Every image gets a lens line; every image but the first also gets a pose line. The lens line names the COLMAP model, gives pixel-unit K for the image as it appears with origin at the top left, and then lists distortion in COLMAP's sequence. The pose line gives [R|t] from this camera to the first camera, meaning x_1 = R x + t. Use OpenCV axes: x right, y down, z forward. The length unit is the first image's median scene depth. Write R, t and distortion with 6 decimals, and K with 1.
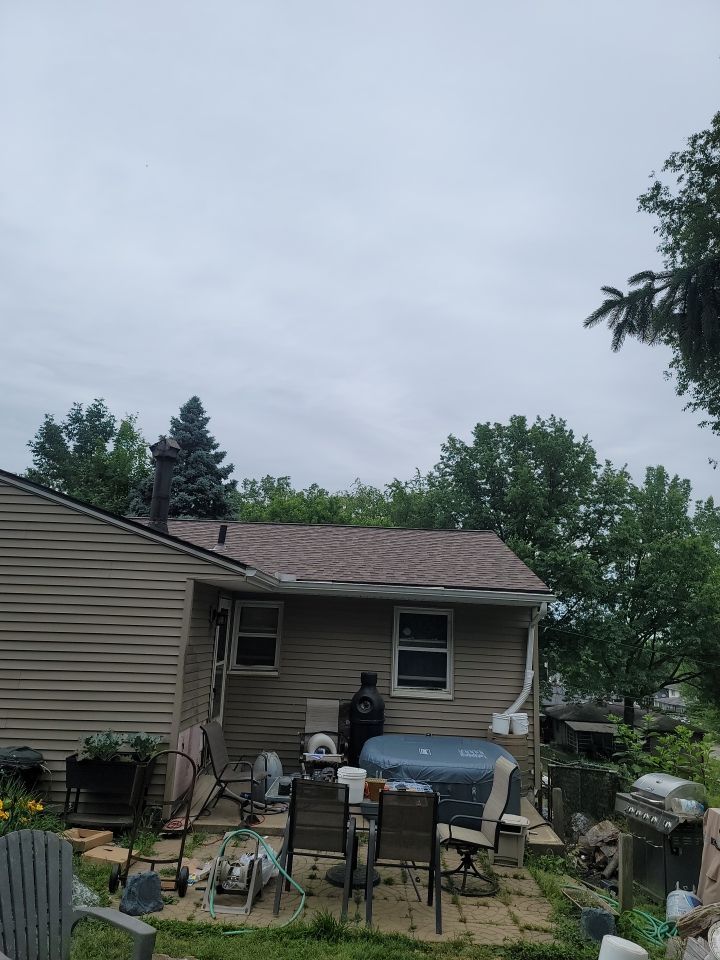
lens RADIAL K [[696.0, 0, 362.5], [0, 696.0, 482.6], [0, 0, 1]] dist [0.077480, -0.009904]
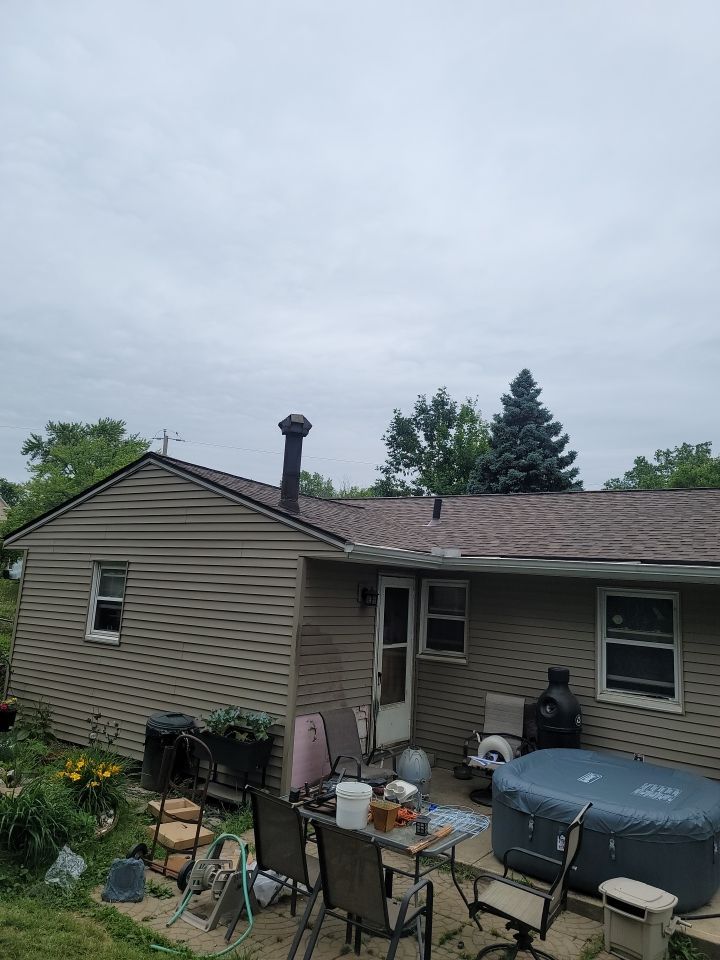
lens RADIAL K [[696.0, 0, 358.9], [0, 696.0, 476.4], [0, 0, 1]] dist [0.077480, -0.009904]
pose [[0.832320, -0.084571, -0.547806, 0.268903], [0.094705, 0.995457, -0.009789, 0.035748], [0.546145, -0.043733, 0.836548, 0.195119]]
